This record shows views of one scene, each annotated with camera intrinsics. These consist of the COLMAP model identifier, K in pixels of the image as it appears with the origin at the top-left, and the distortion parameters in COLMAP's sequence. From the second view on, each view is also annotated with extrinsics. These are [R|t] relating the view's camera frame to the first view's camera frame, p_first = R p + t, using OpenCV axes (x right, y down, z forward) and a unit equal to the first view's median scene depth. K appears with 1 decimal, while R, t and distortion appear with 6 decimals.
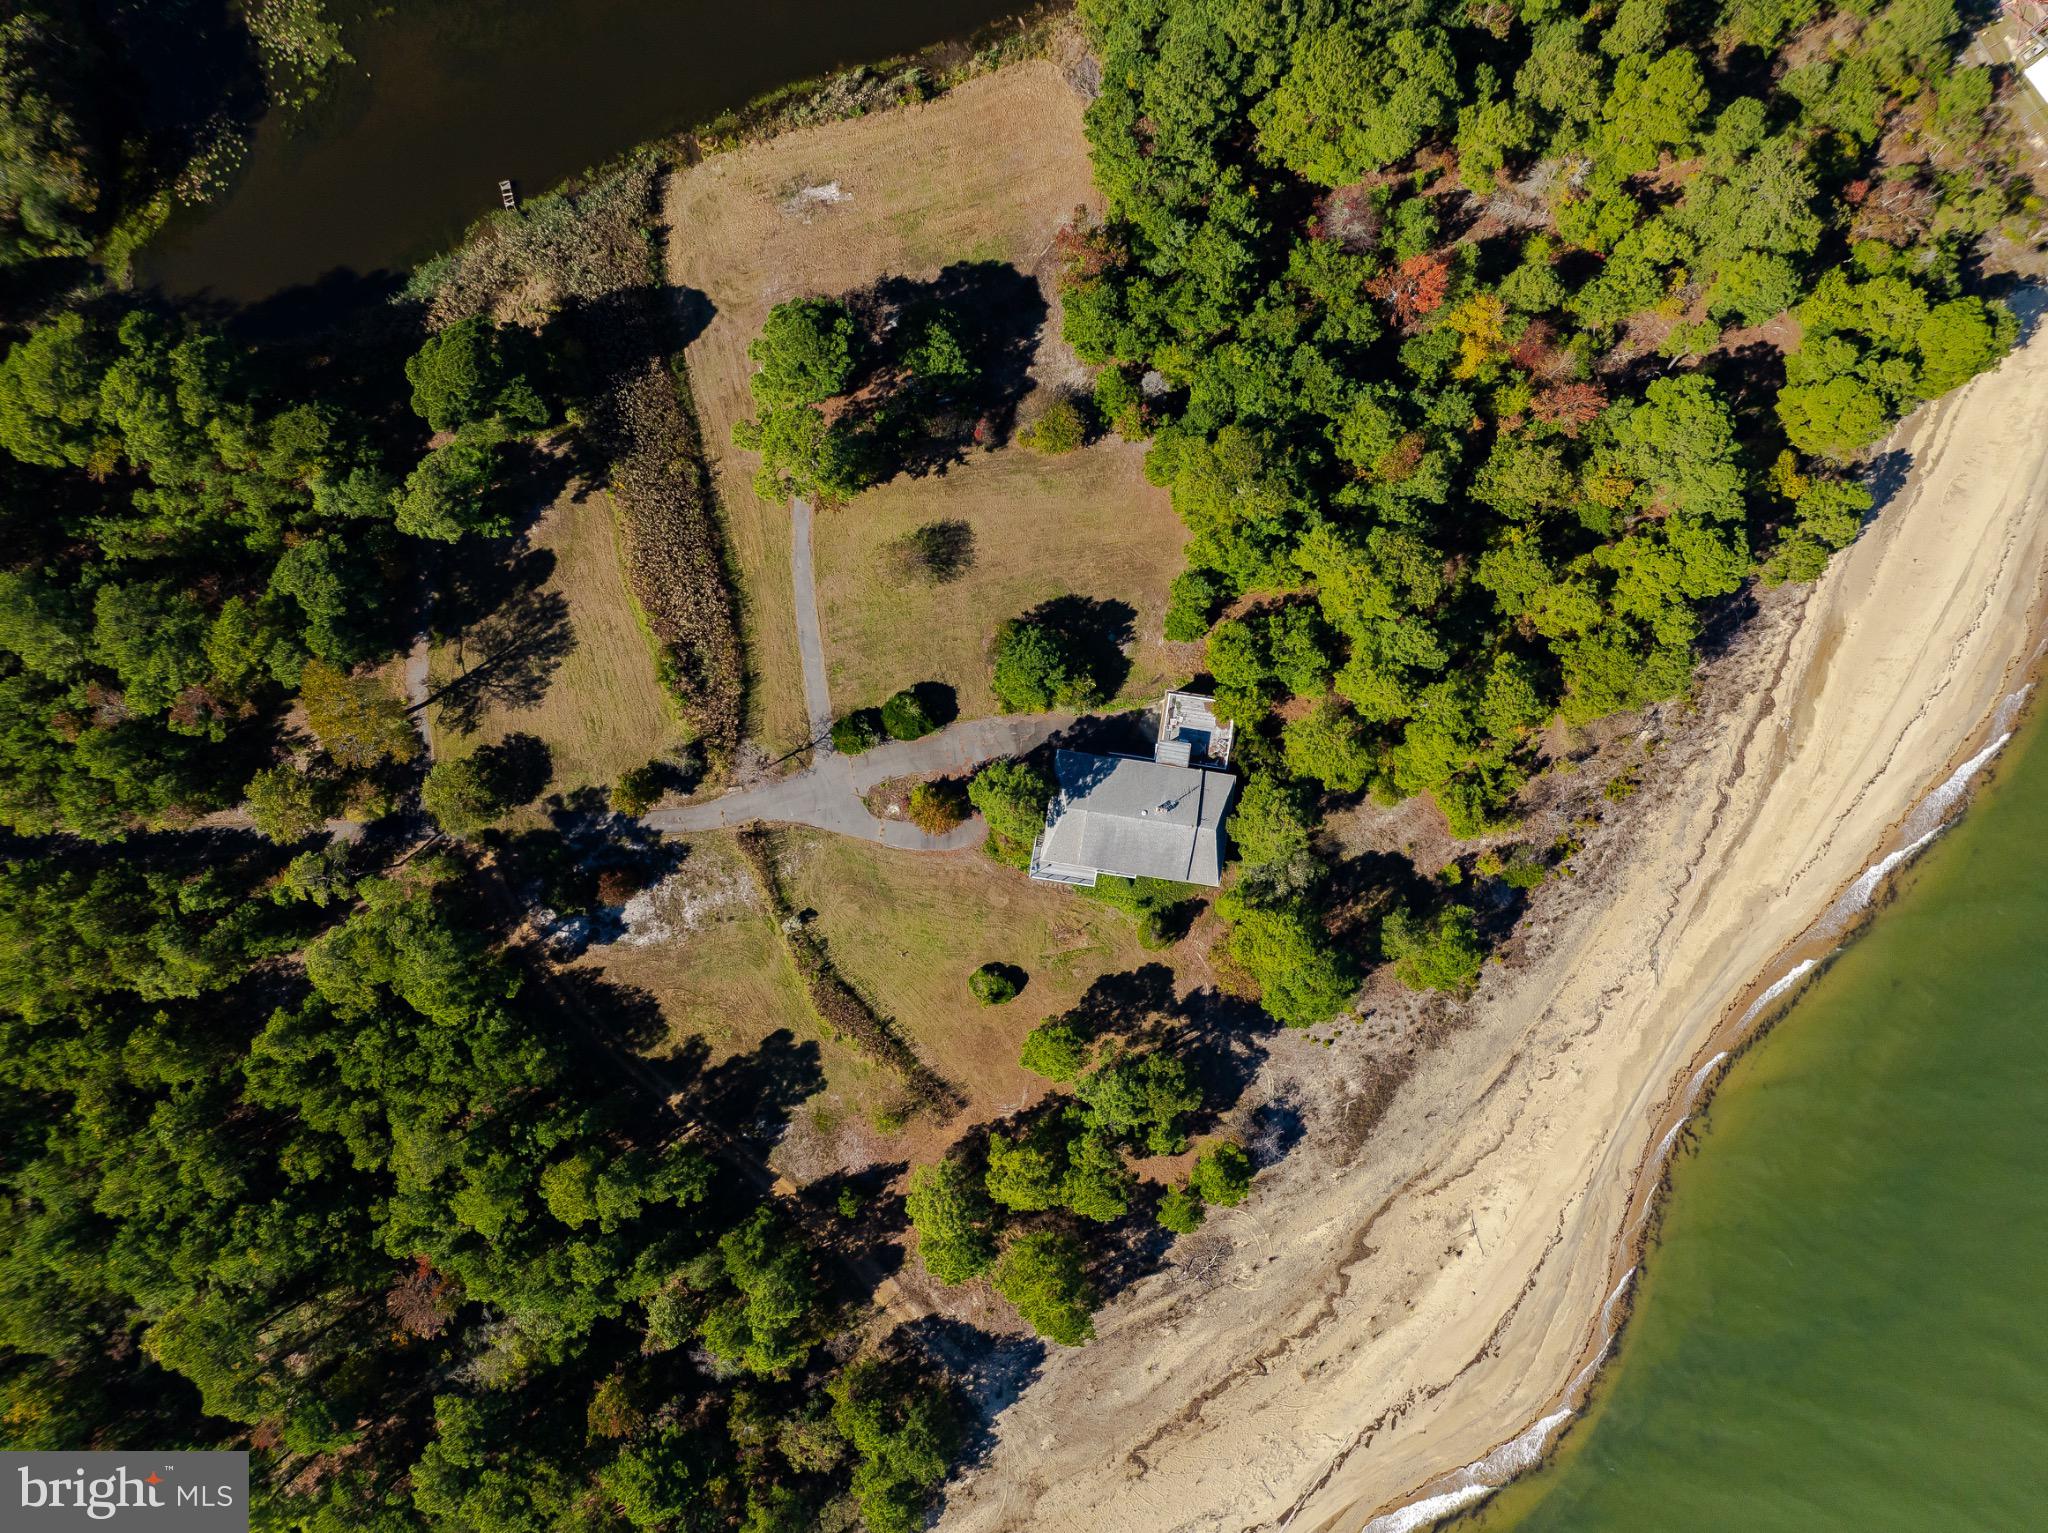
lens RADIAL K [[1448.6, 0, 1015.0], [0, 1448.6, 770.2], [0, 0, 1]] dist [-0.032508, -0.003669]
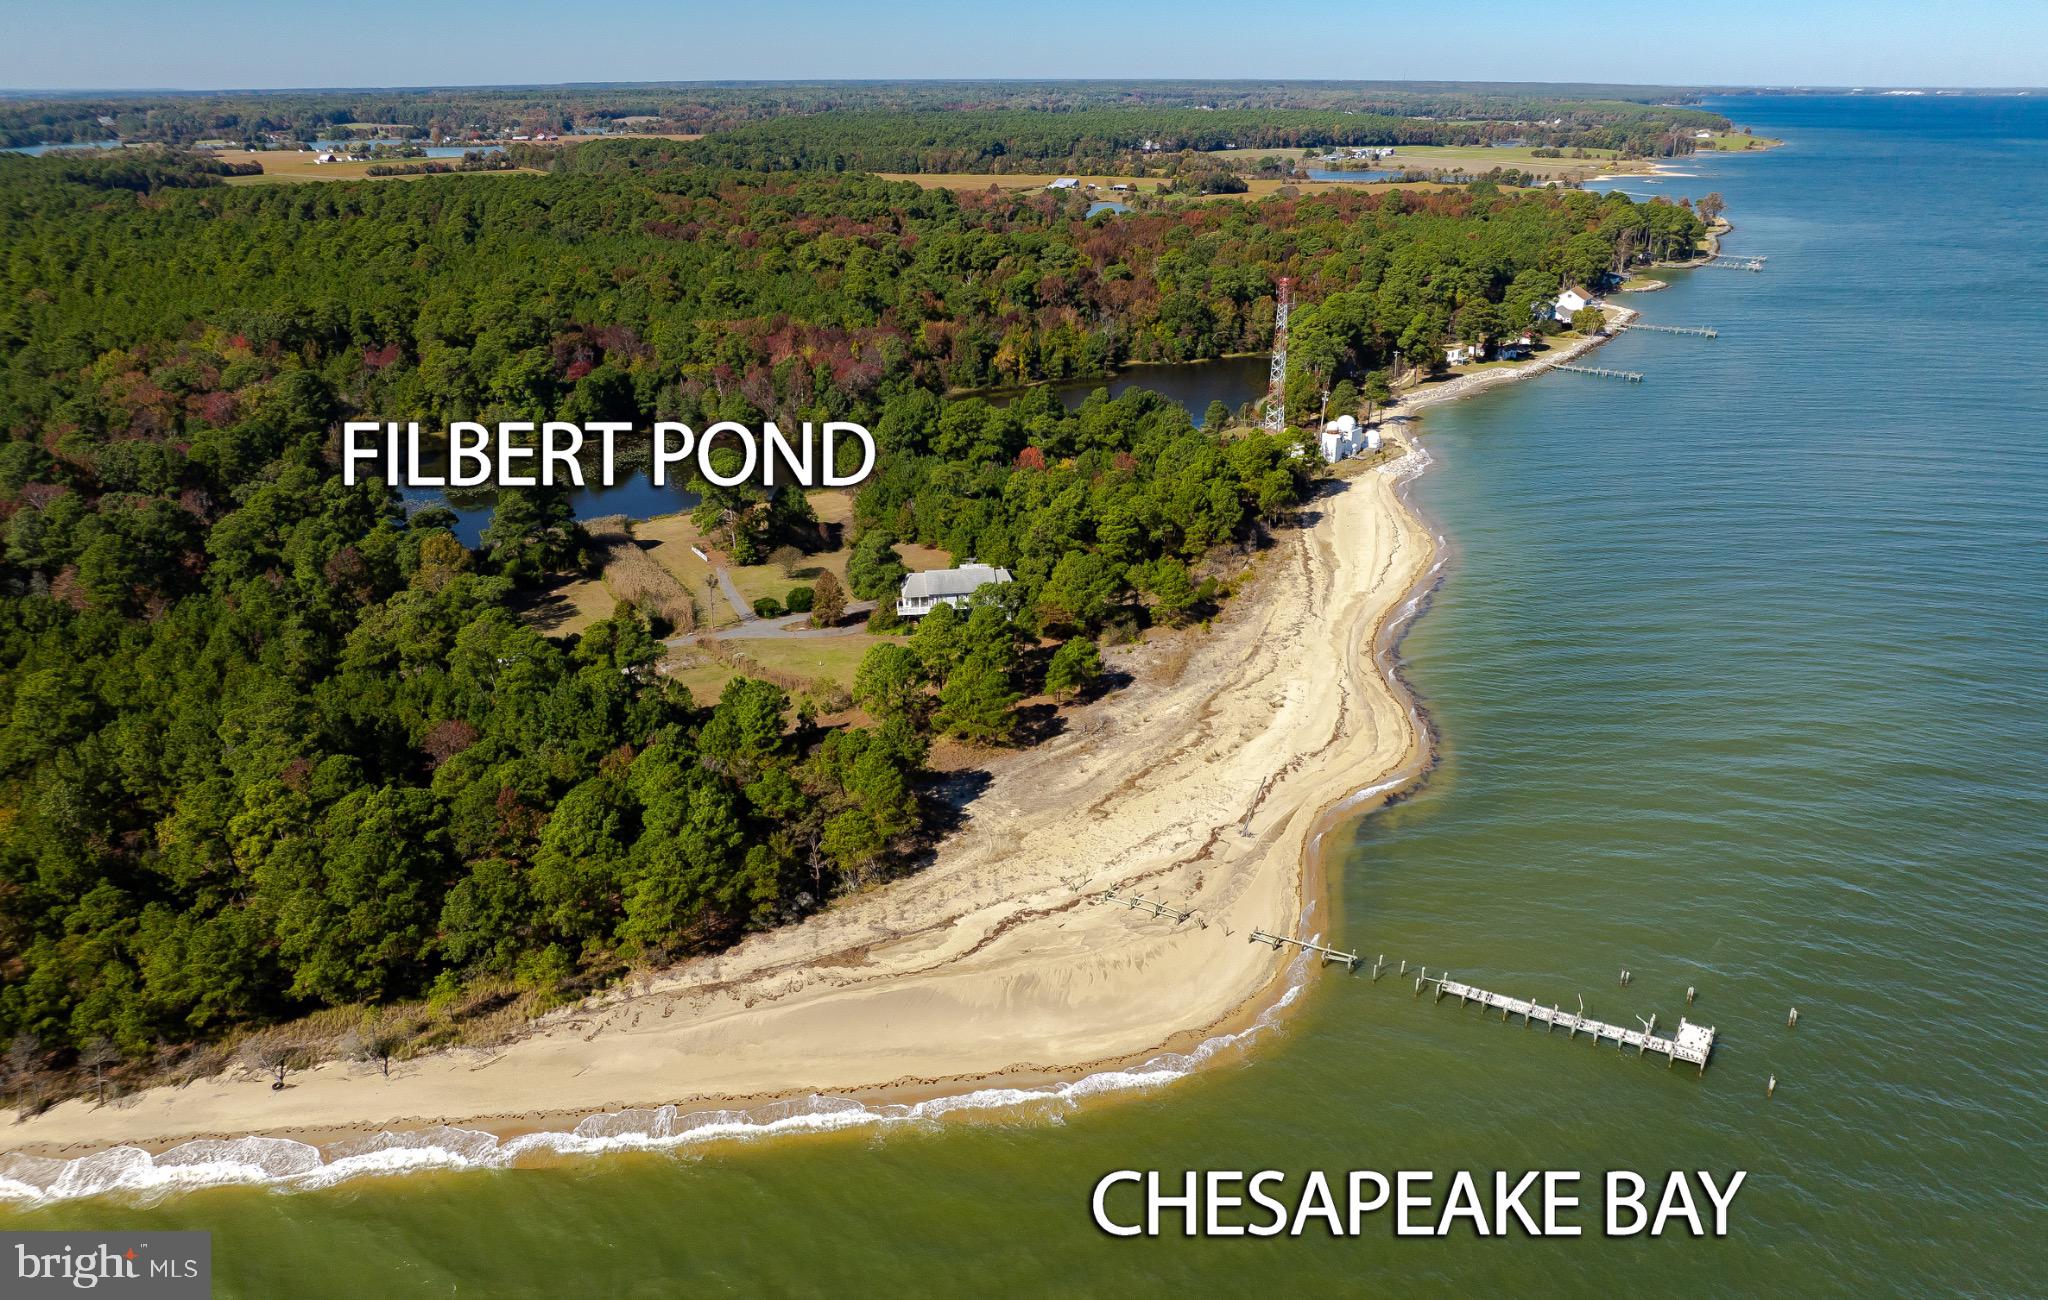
lens RADIAL K [[1440.3, 0, 1022.0], [0, 1440.3, 650.5], [0, 0, 1]] dist [-0.034279, 0.003523]
pose [[0.962562, -0.105450, 0.249709, -0.237705], [0.270910, 0.343519, -0.899223, 1.435569], [0.009043, 0.933207, 0.359226, 0.490396]]
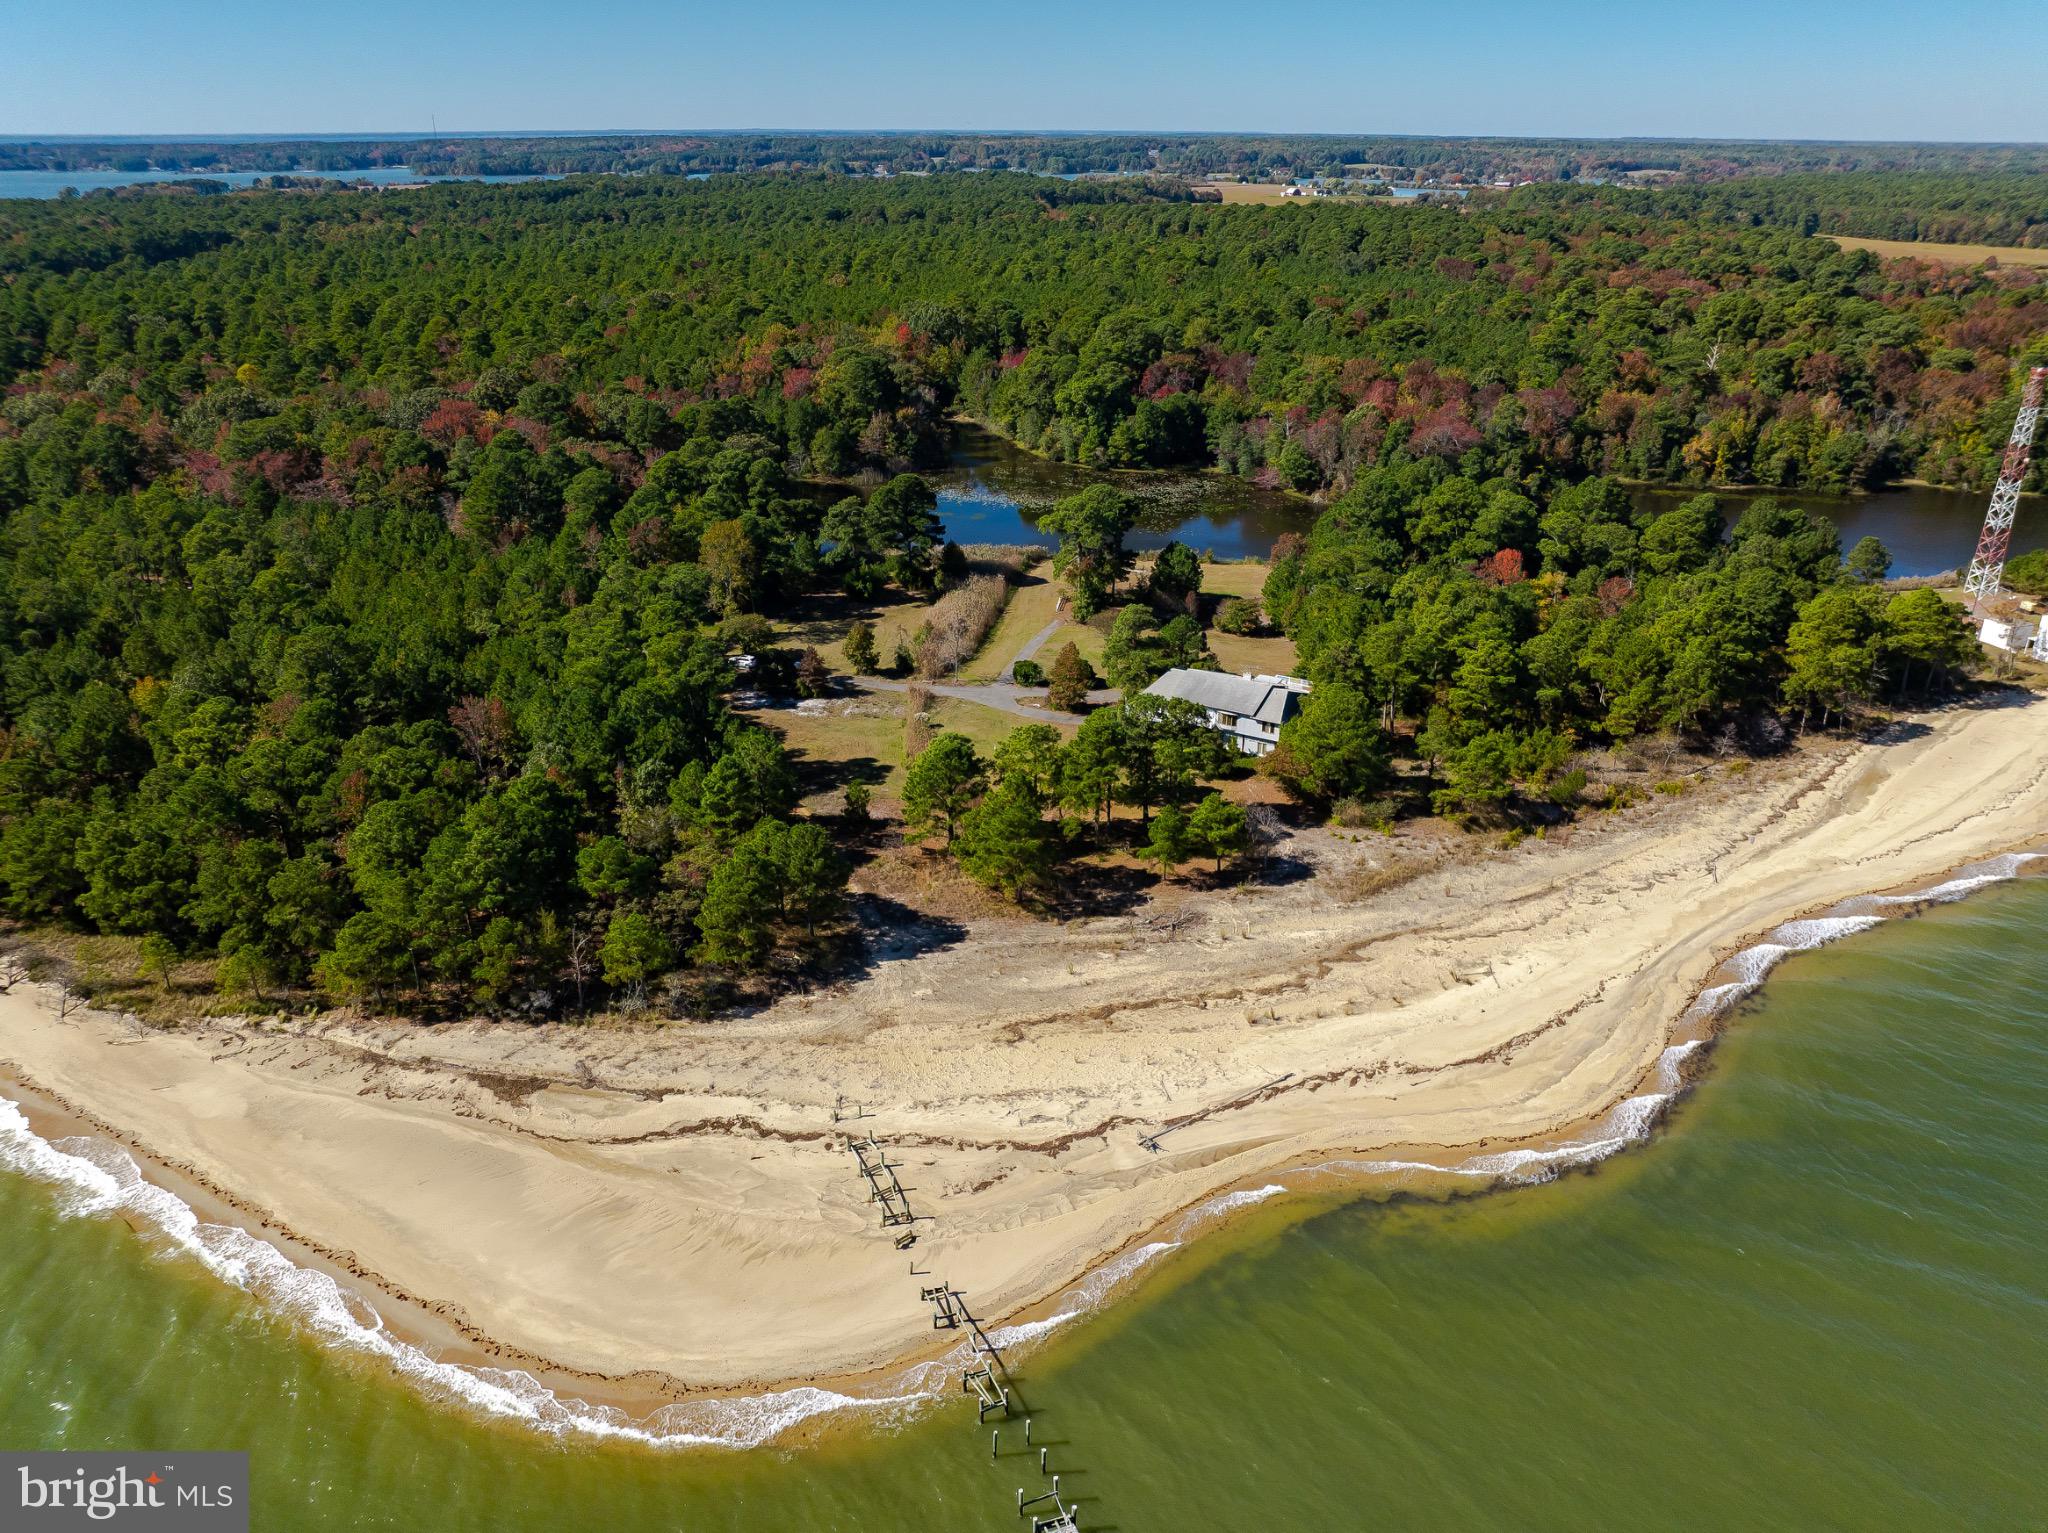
lens RADIAL K [[1448.6, 0, 1024.3], [0, 1448.6, 794.6], [0, 0, 1]] dist [-0.032508, -0.003669]
pose [[0.926608, 0.157775, -0.341327, 0.341345], [-0.375983, 0.374658, -0.847507, 1.108108], [-0.005834, 0.913640, 0.406482, 0.569704]]
